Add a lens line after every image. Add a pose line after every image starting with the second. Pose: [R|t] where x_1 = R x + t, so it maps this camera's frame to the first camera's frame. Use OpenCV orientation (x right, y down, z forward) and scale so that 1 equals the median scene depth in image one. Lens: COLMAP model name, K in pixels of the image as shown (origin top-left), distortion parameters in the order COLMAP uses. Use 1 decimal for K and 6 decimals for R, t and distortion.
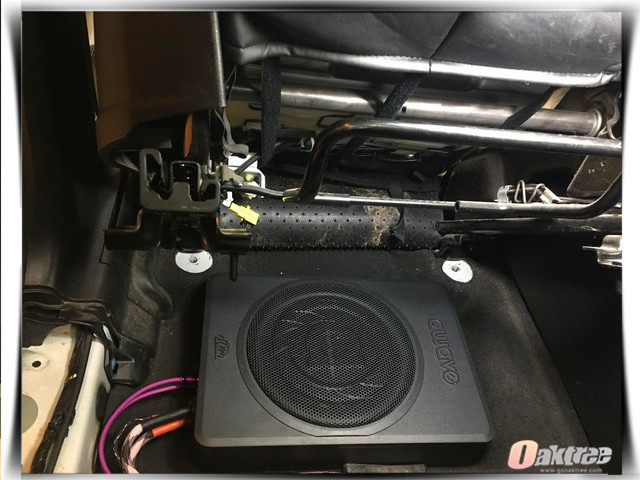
lens RADIAL K [[547.2, 0, 320.0], [0, 547.2, 240.0], [0, 0, 1]] dist [0.083236, -0.131229]
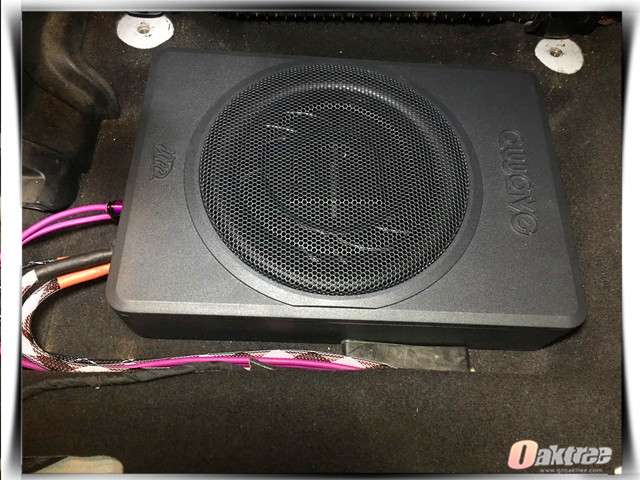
lens RADIAL K [[547.2, 0, 320.0], [0, 547.2, 240.0], [0, 0, 1]] dist [0.083236, -0.131229]
pose [[0.990788, 0.053733, -0.124305, 0.091595], [-0.011174, 0.947222, 0.320383, 0.073571], [0.134960, -0.316042, 0.939097, 0.397601]]
